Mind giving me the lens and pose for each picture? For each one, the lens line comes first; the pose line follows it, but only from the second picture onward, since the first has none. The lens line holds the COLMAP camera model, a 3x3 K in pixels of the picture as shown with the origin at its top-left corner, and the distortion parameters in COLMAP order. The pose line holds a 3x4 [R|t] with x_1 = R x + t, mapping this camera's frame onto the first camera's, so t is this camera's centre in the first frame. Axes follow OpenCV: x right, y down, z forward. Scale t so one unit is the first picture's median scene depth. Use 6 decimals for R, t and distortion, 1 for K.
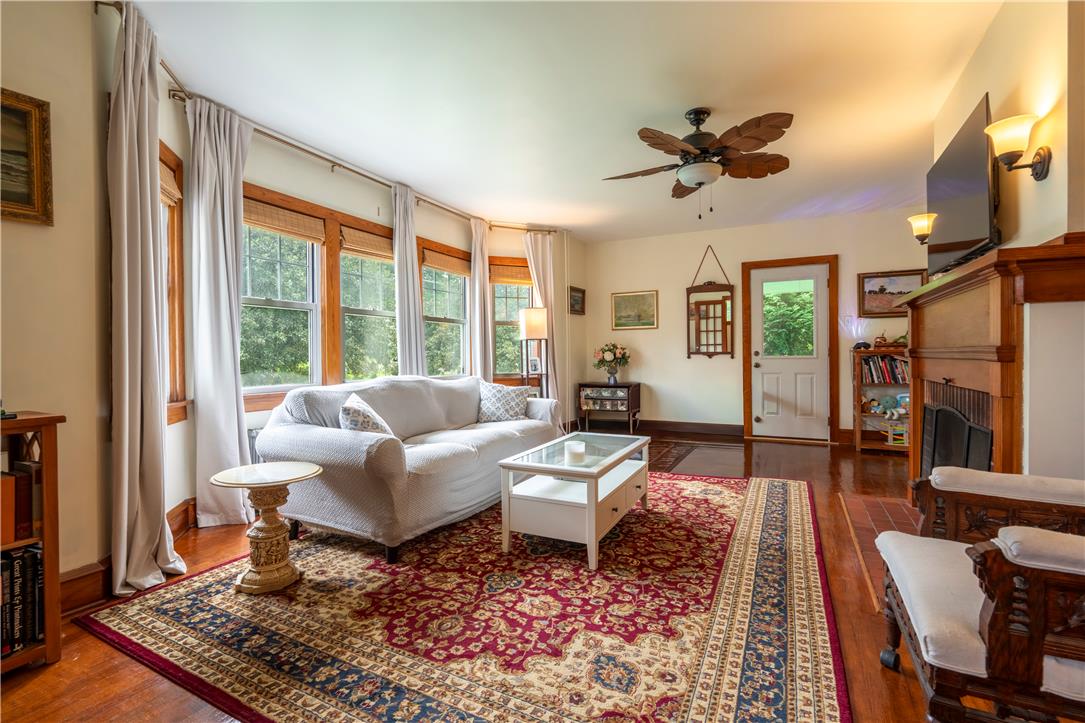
lens RADIAL K [[493.2, 0, 537.5], [0, 493.2, 353.5], [0, 0, 1]] dist [-0.003286, 0.001526]
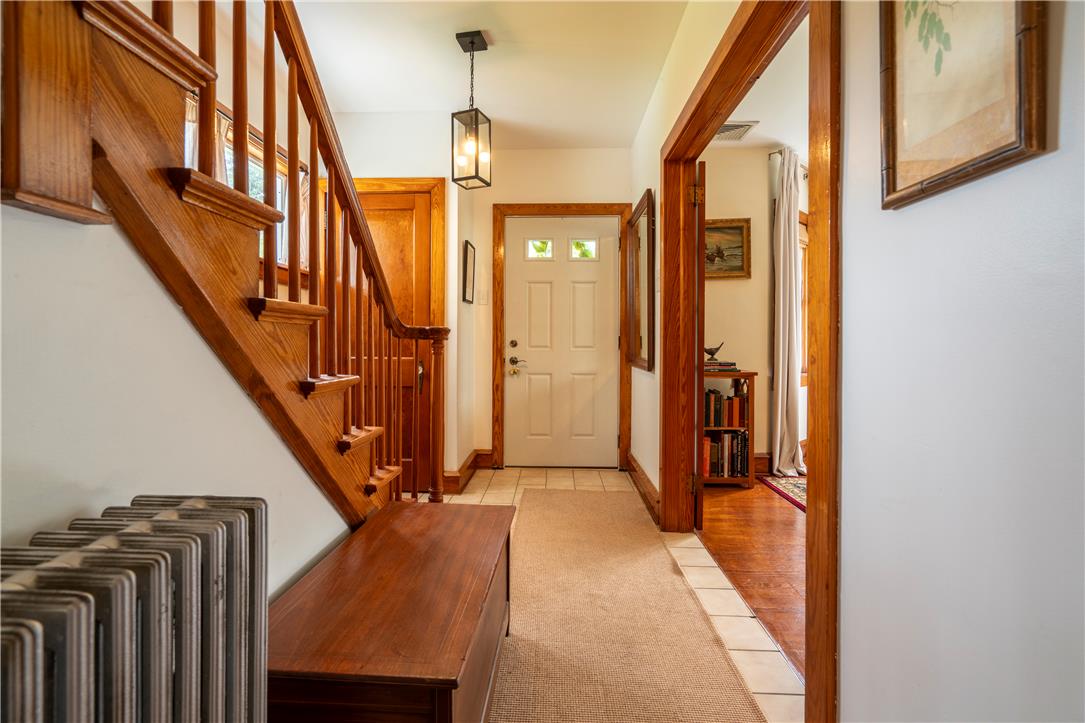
lens RADIAL K [[493.2, 0, 537.2], [0, 493.2, 352.3], [0, 0, 1]] dist [-0.003286, 0.001526]
pose [[0.428925, 0.025205, -0.902988, 0.417086], [-0.000709, 0.999620, 0.027566, -0.012098], [0.903340, -0.011184, 0.428780, -0.586560]]
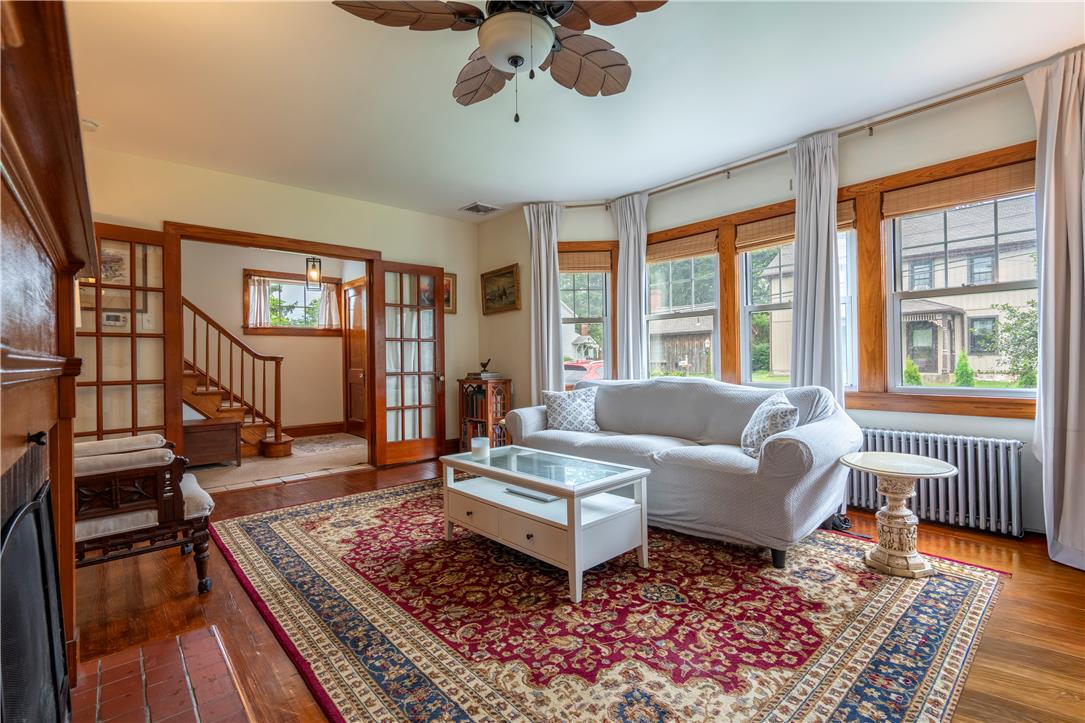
lens RADIAL K [[493.2, 0, 540.5], [0, 493.2, 363.1], [0, 0, 1]] dist [-0.003286, 0.001526]
pose [[-0.368361, 0.013066, -0.929591, 1.204180], [0.020180, 0.999778, 0.006057, 0.005304], [0.929464, -0.016528, -0.368543, 1.752320]]
